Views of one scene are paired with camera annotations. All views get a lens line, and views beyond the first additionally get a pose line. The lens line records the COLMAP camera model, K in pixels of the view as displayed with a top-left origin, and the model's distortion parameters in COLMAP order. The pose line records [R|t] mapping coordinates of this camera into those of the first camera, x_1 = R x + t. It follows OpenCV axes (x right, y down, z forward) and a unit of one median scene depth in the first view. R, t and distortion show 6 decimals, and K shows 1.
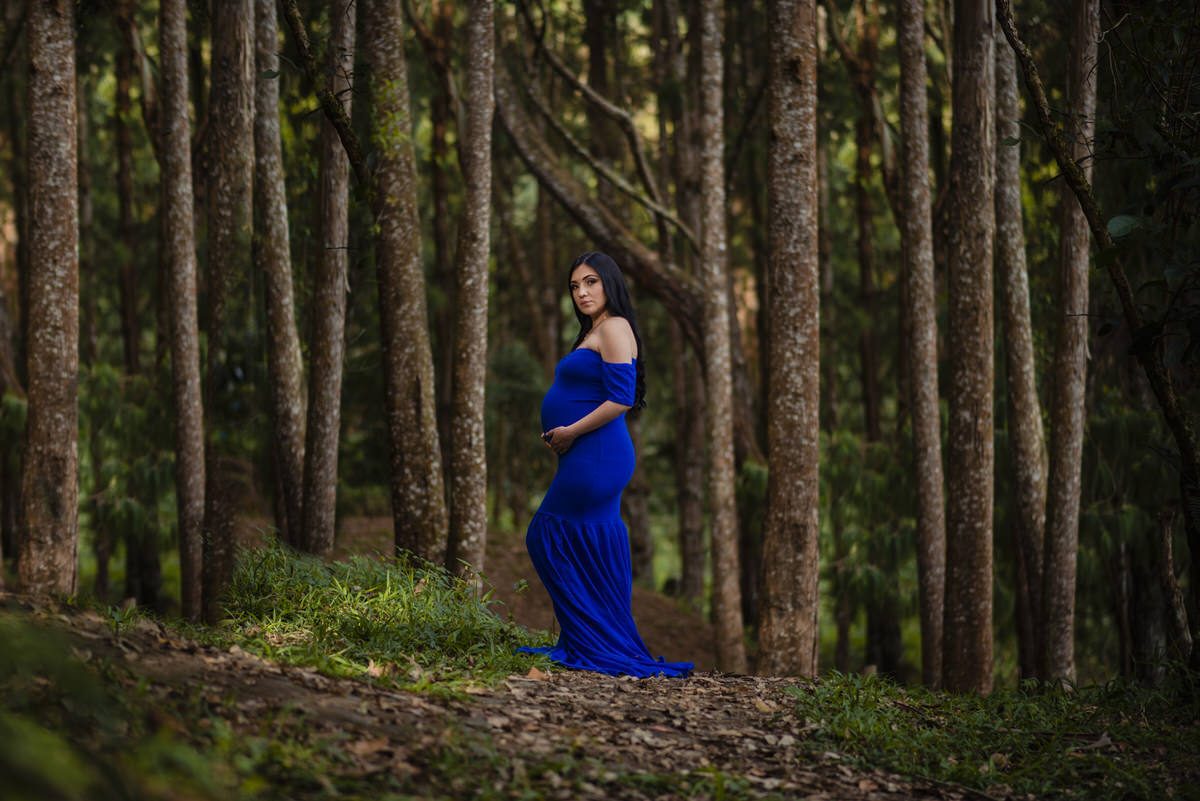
lens RADIAL K [[2871.6, 0, 600.0], [0, 2871.6, 400.5], [0, 0, 1]] dist [0.040024, 0.313222]
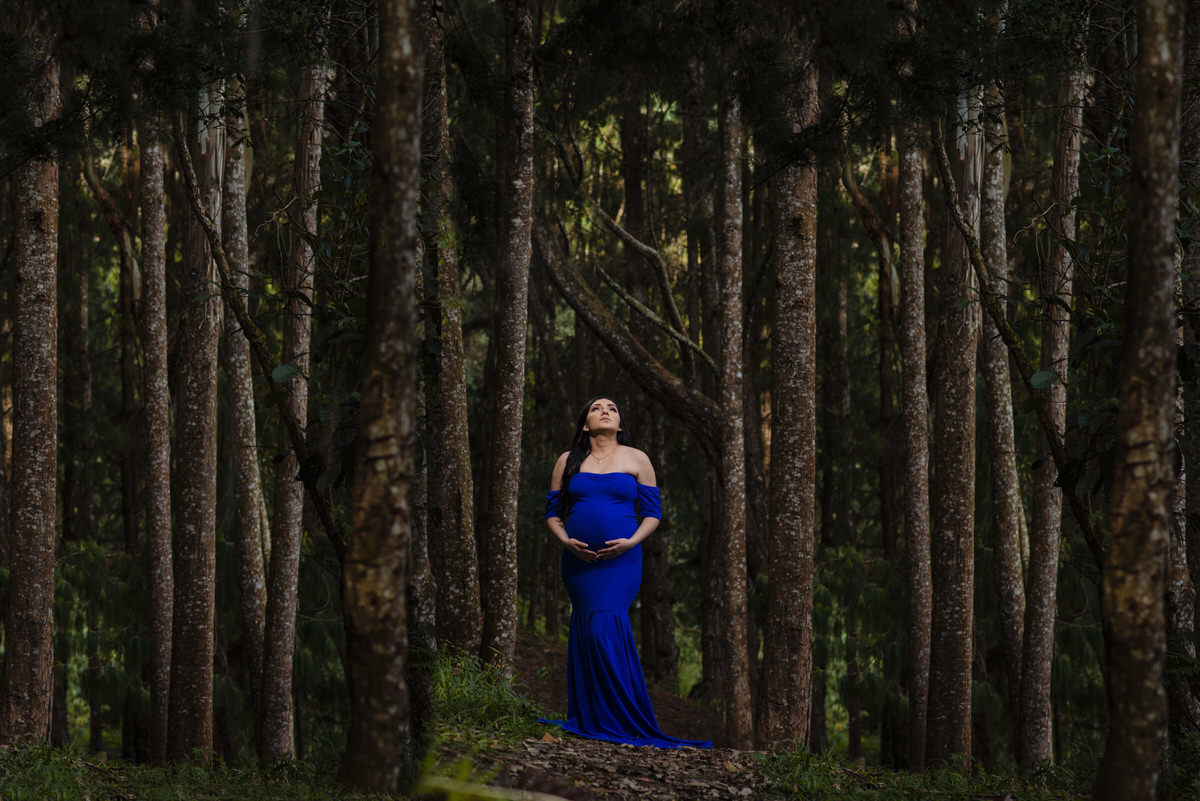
lens RADIAL K [[2871.6, 0, 600.0], [0, 2871.6, 400.5], [0, 0, 1]] dist [0.040024, 0.313222]
pose [[0.999689, 0.019665, -0.015313, 0.008555], [-0.020237, 0.999066, -0.038166, -0.001512], [0.014548, 0.038464, 0.999154, -0.128207]]
